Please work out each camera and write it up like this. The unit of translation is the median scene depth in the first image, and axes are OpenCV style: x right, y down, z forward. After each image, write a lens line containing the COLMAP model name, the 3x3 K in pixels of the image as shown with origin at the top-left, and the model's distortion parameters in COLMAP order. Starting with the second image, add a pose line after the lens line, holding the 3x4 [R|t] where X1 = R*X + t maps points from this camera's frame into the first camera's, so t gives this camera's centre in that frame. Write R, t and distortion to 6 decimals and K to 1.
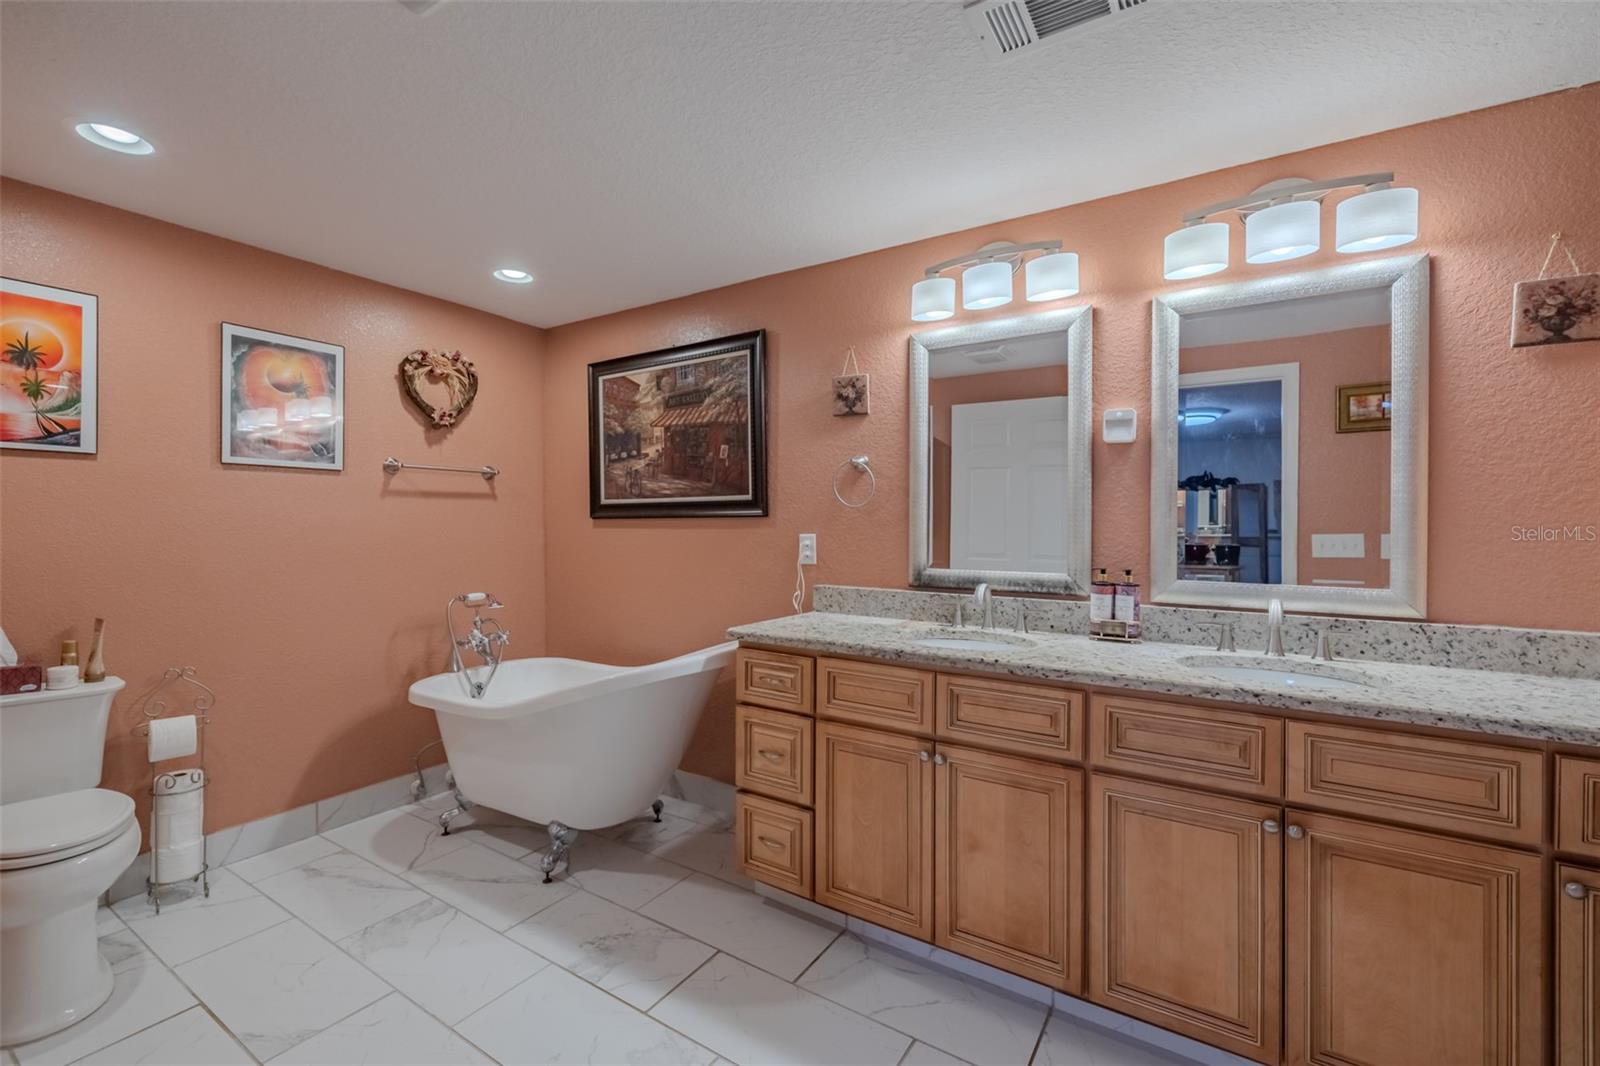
lens RADIAL K [[675.1, 0, 790.6], [0, 675.1, 524.4], [0, 0, 1]] dist [0.006204, -0.002443]
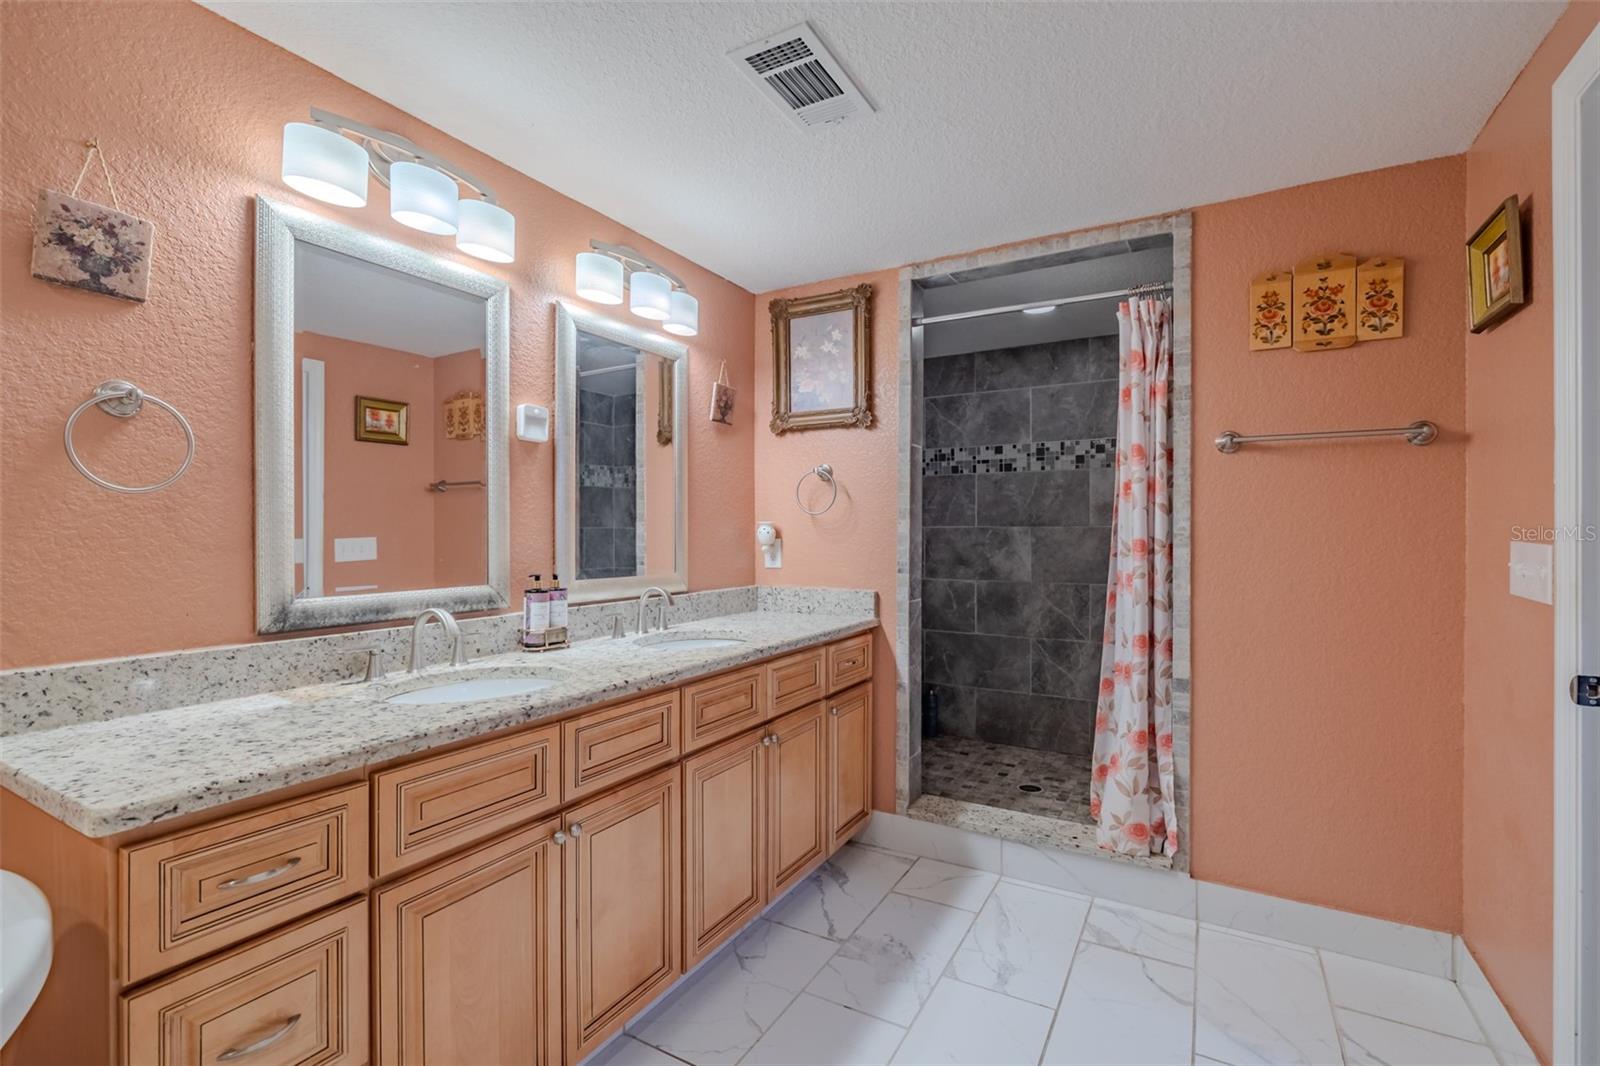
lens RADIAL K [[702.2, 0, 791.8], [0, 702.2, 535.9], [0, 0, 1]] dist [-0.015768, 0.000102]
pose [[-0.036003, -0.008609, 0.999315, -0.498599], [0.001035, 0.999962, 0.008652, 0.003719], [-0.999351, 0.001346, -0.035993, 0.665646]]
